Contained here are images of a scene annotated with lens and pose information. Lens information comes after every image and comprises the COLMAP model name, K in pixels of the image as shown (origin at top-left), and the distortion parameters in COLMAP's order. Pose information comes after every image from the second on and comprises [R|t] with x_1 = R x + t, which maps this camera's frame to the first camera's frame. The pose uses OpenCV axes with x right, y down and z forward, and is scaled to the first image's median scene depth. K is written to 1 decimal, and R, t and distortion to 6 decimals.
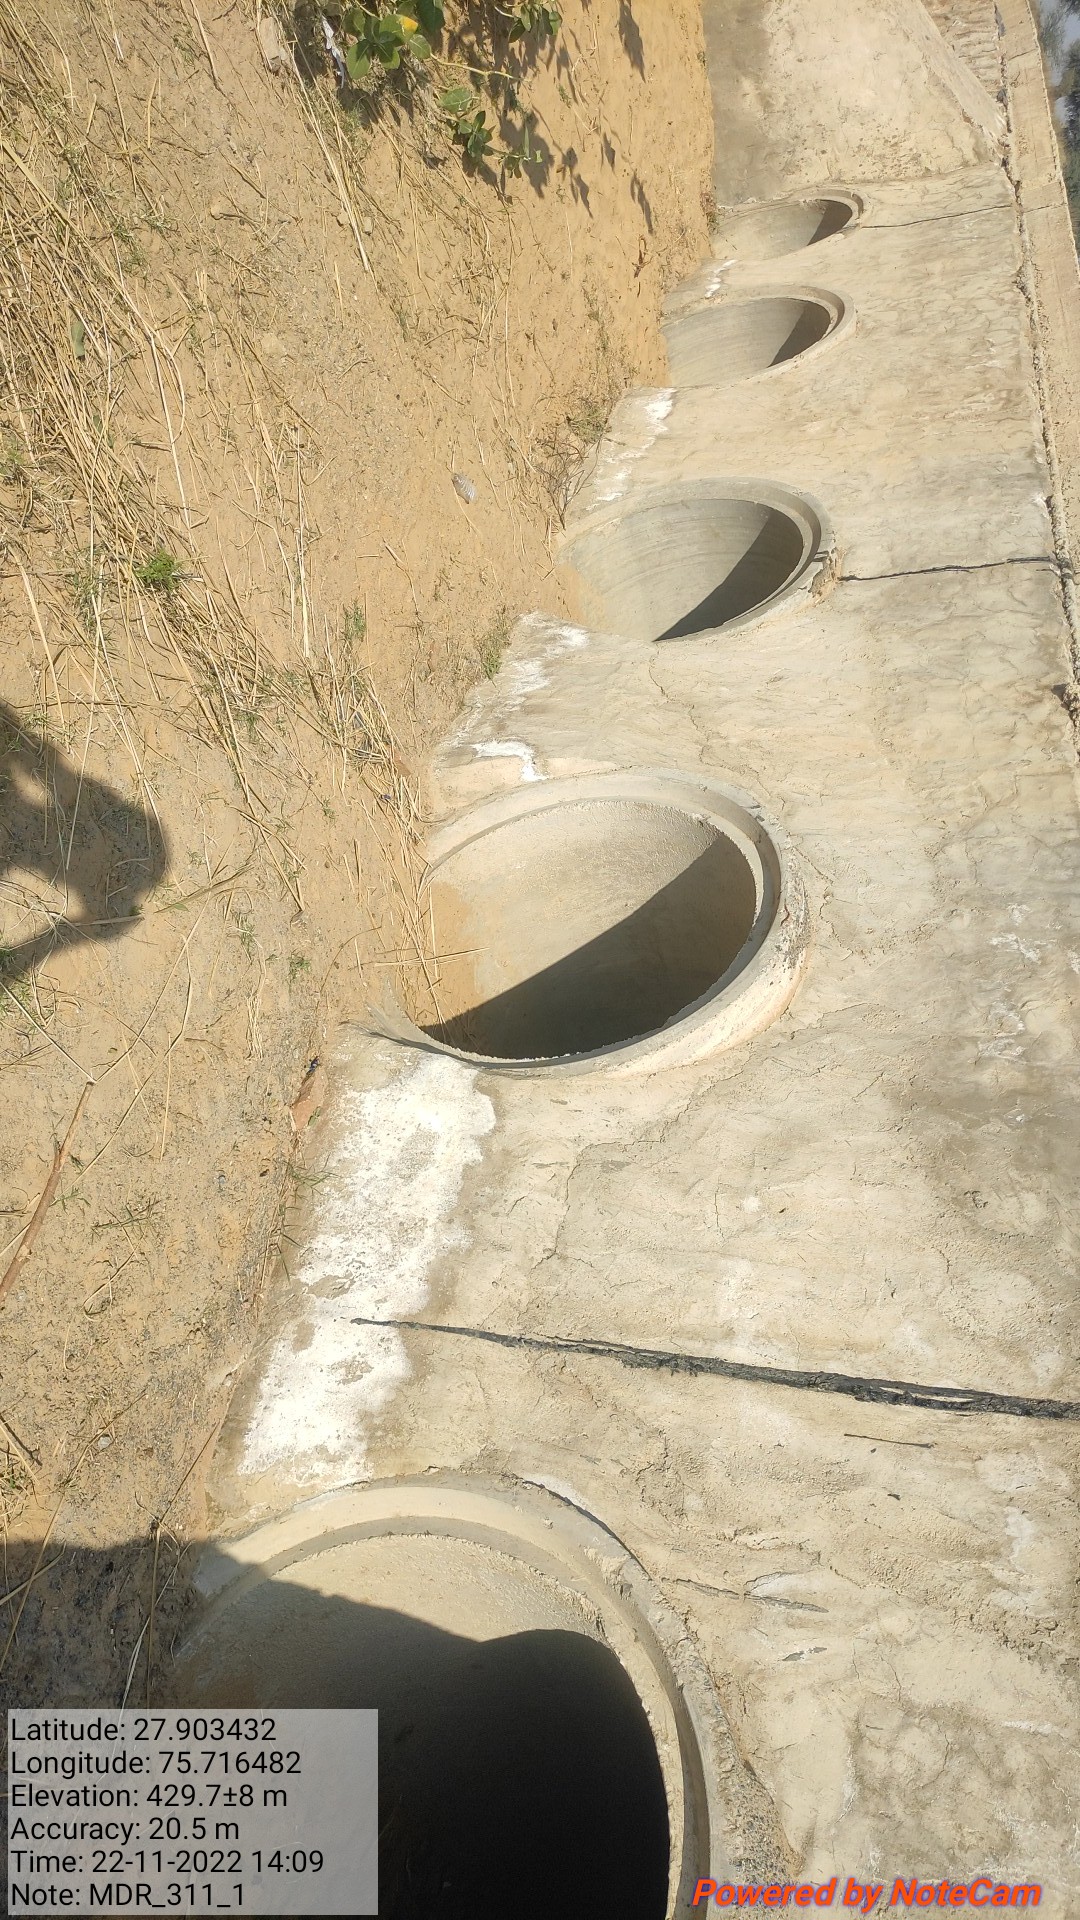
lens RADIAL K [[1410.5, 0, 540.0], [0, 1410.5, 960.0], [0, 0, 1]] dist [0.066469, -0.072248]
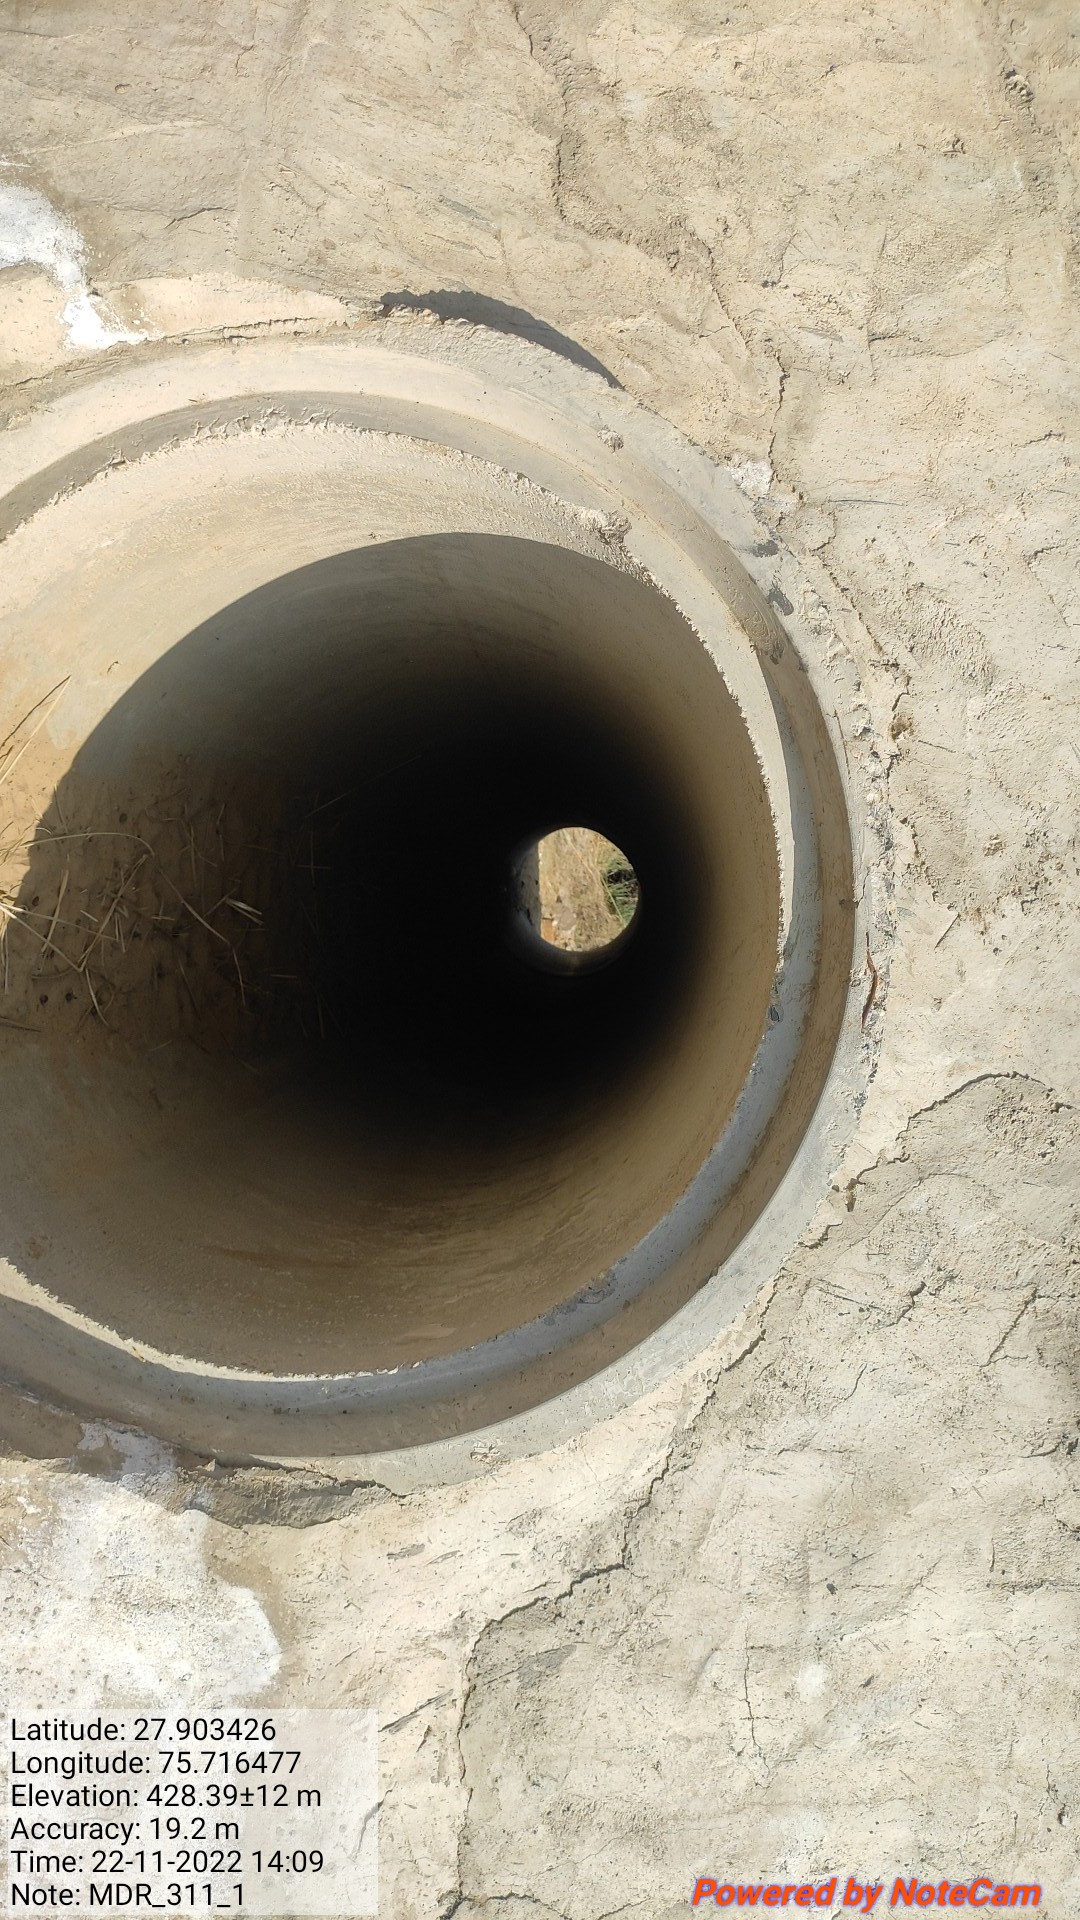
lens RADIAL K [[1410.5, 0, 540.0], [0, 1410.5, 960.0], [0, 0, 1]] dist [0.066469, -0.072248]
pose [[0.961919, -0.189919, 0.196580, 0.000574], [-0.016299, 0.678054, 0.734832, -0.288946], [-0.272850, -0.710052, 0.649137, 0.648416]]
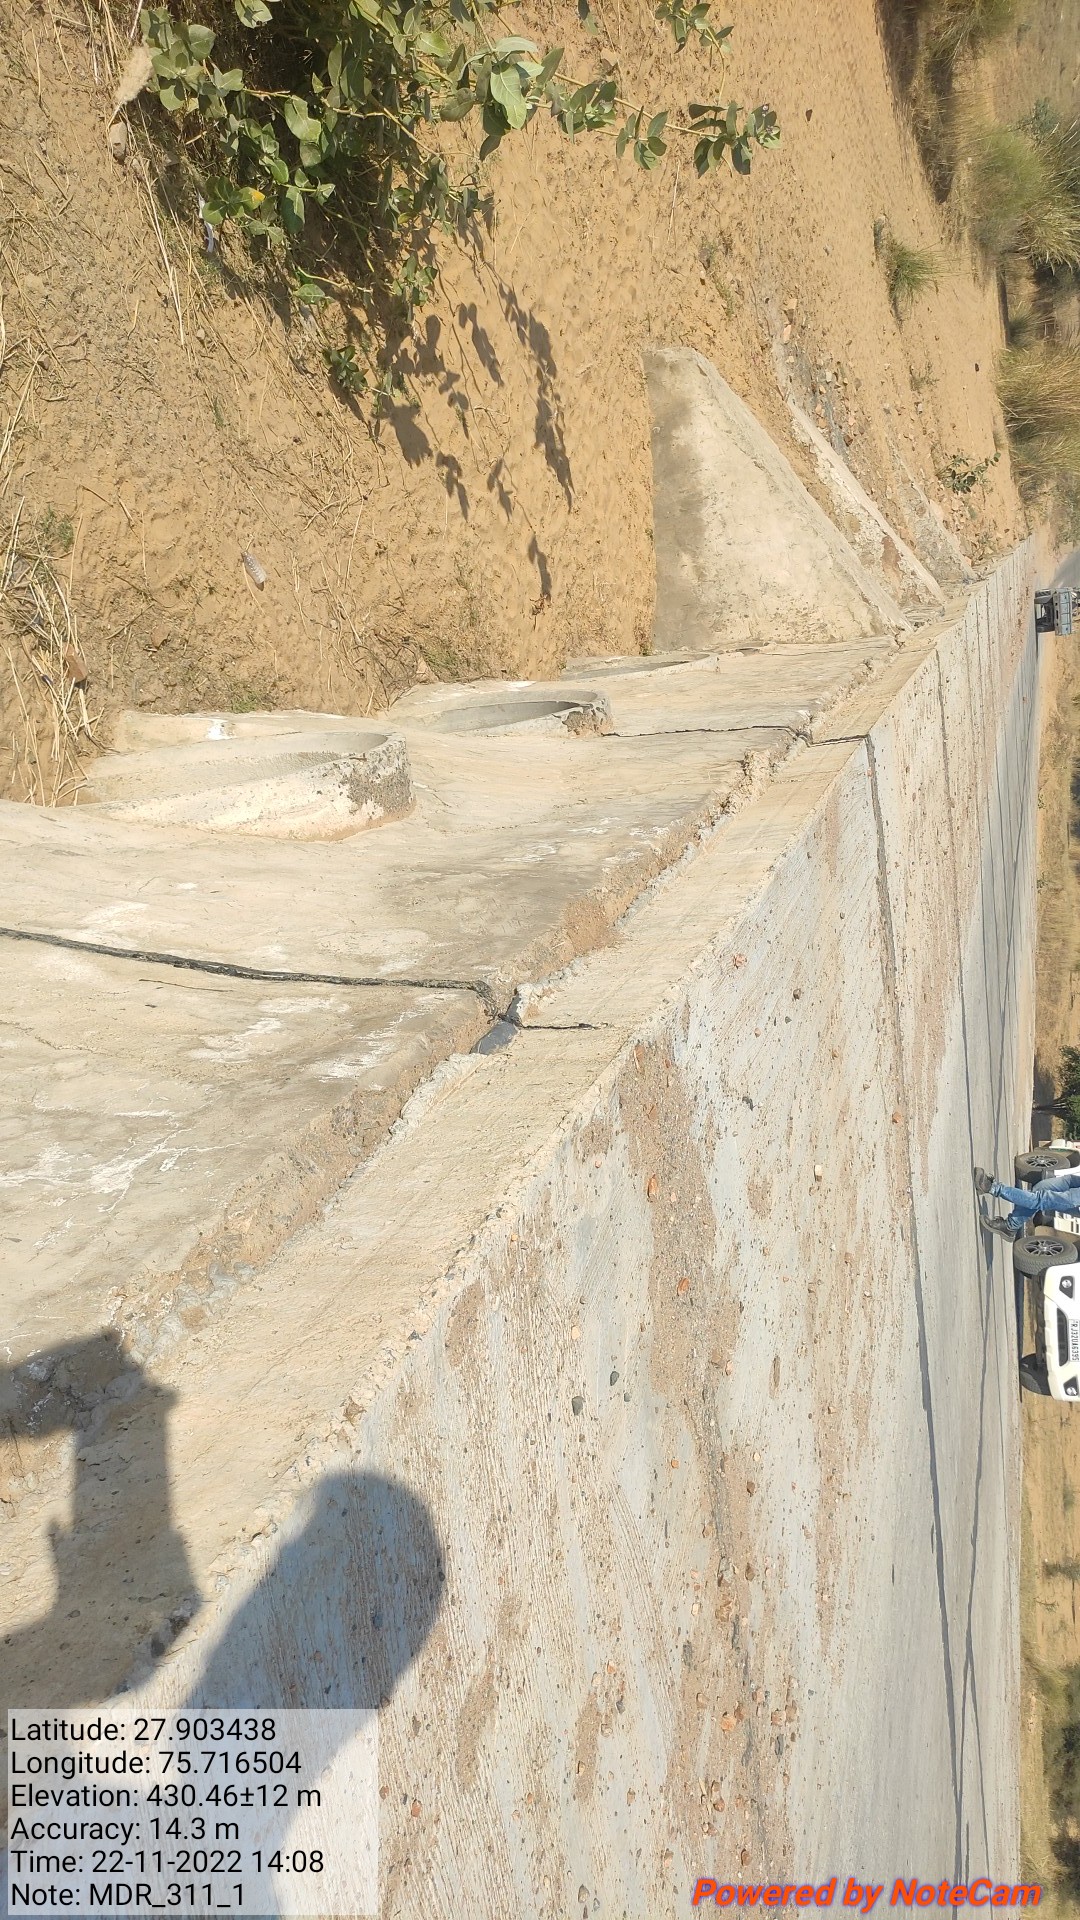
lens RADIAL K [[1410.5, 0, 540.0], [0, 1410.5, 960.0], [0, 0, 1]] dist [0.066469, -0.072248]
pose [[0.985726, 0.148278, -0.079742, 0.338042], [-0.168140, 0.891190, -0.421318, 0.418717], [0.008593, 0.428712, 0.903400, 0.139609]]
